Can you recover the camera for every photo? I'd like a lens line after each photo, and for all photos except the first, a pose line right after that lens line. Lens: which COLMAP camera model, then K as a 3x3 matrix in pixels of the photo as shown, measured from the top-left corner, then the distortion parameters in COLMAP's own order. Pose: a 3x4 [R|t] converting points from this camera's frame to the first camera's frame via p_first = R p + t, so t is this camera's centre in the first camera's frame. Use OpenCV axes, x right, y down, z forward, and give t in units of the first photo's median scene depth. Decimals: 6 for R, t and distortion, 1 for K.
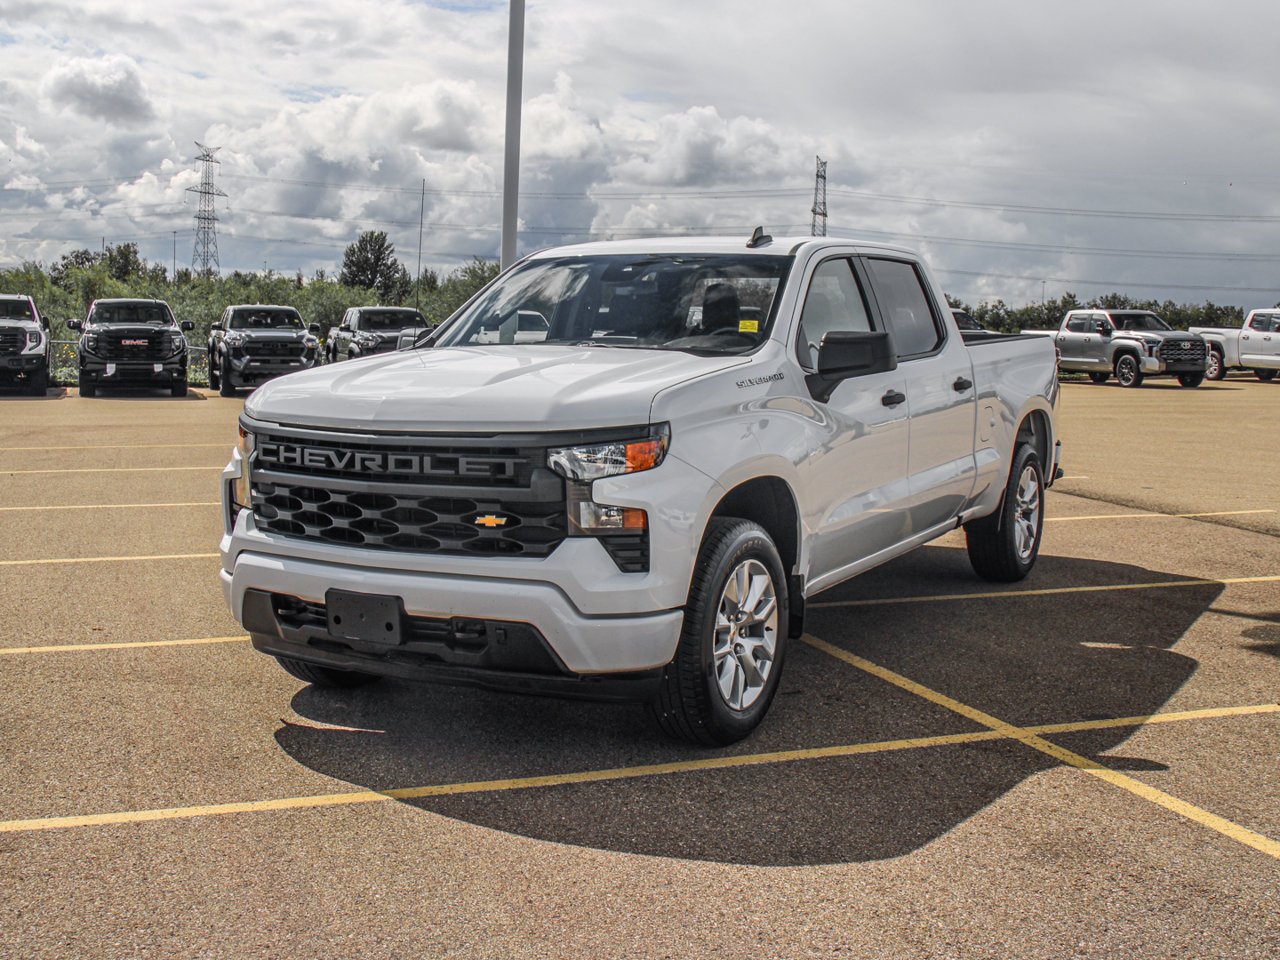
lens RADIAL K [[1583.0, 0, 640.0], [0, 1583.0, 480.0], [0, 0, 1]] dist [-0.066354, 0.000948]
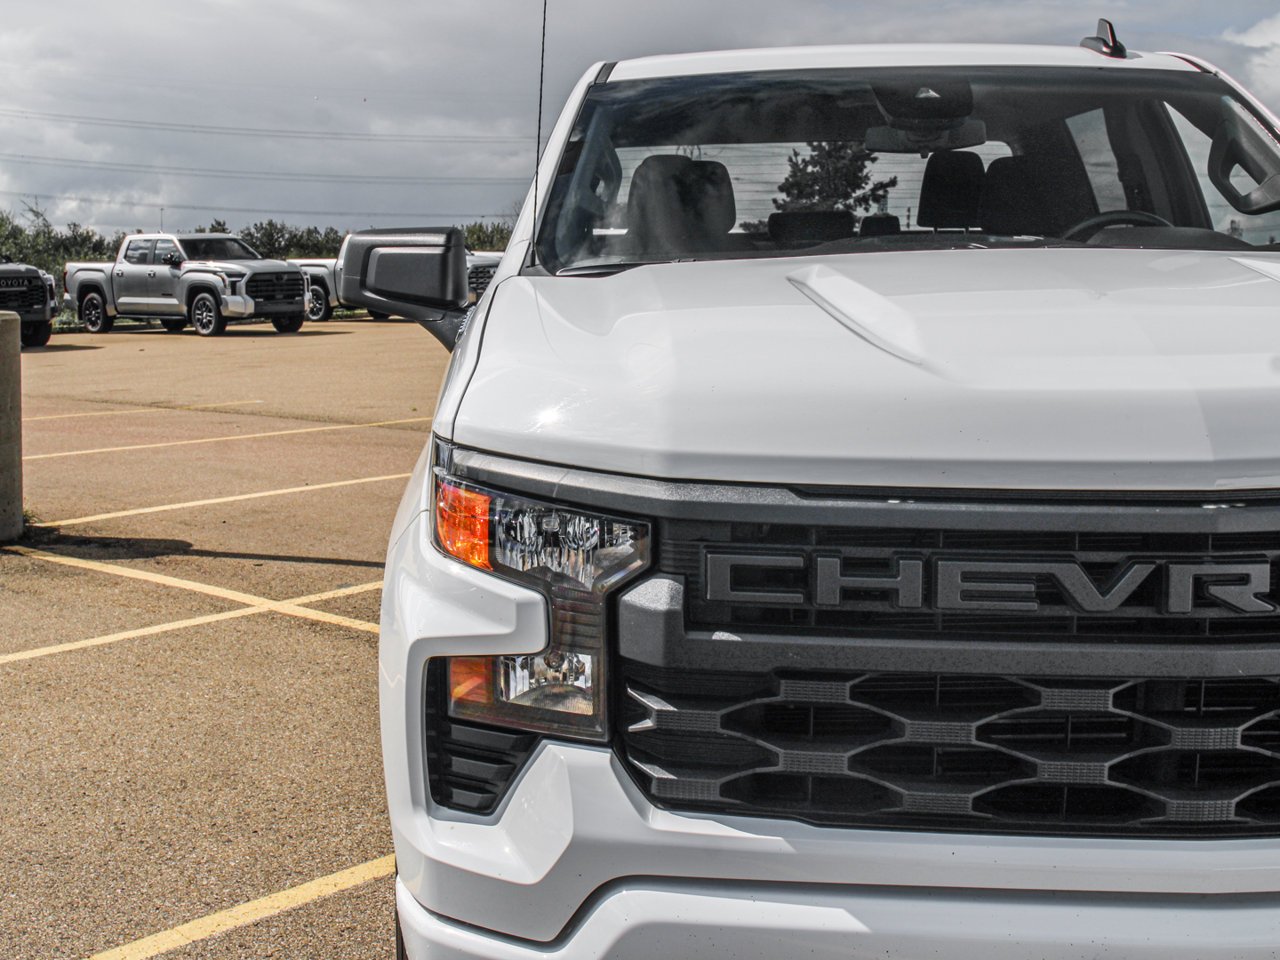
lens RADIAL K [[1790.5, 0, 620.7], [0, 1790.5, 478.5], [0, 0, 1]] dist [0.000781, 0.061343]
pose [[0.860850, -0.080310, 0.502482, -0.466482], [0.068660, 0.996769, 0.041683, -0.058302], [-0.504206, -0.001382, 0.863583, 0.730889]]
